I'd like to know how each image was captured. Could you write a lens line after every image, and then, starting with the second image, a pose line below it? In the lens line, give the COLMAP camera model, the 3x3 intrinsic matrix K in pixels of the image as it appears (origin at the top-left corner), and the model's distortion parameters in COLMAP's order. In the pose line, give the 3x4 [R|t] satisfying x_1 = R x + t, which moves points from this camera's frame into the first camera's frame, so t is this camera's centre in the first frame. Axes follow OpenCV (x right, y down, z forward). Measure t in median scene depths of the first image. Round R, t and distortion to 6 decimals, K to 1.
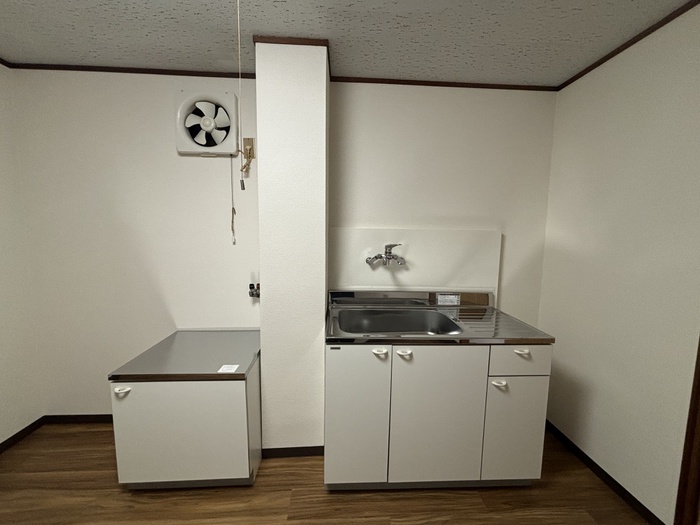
lens RADIAL K [[279.6, 0, 350.0], [0, 279.6, 262.5], [0, 0, 1]] dist [0.000257, 0.000186]
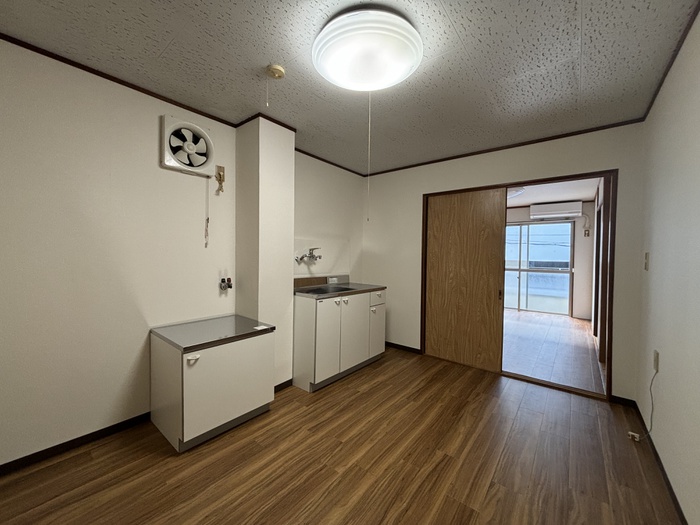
lens RADIAL K [[279.6, 0, 350.0], [0, 279.6, 262.5], [0, 0, 1]] dist [0.000257, 0.000186]
pose [[0.660641, -0.020090, 0.750433, -0.969506], [0.078232, 0.996041, -0.042205, 0.108778], [-0.746614, 0.086590, 0.659598, -0.283373]]
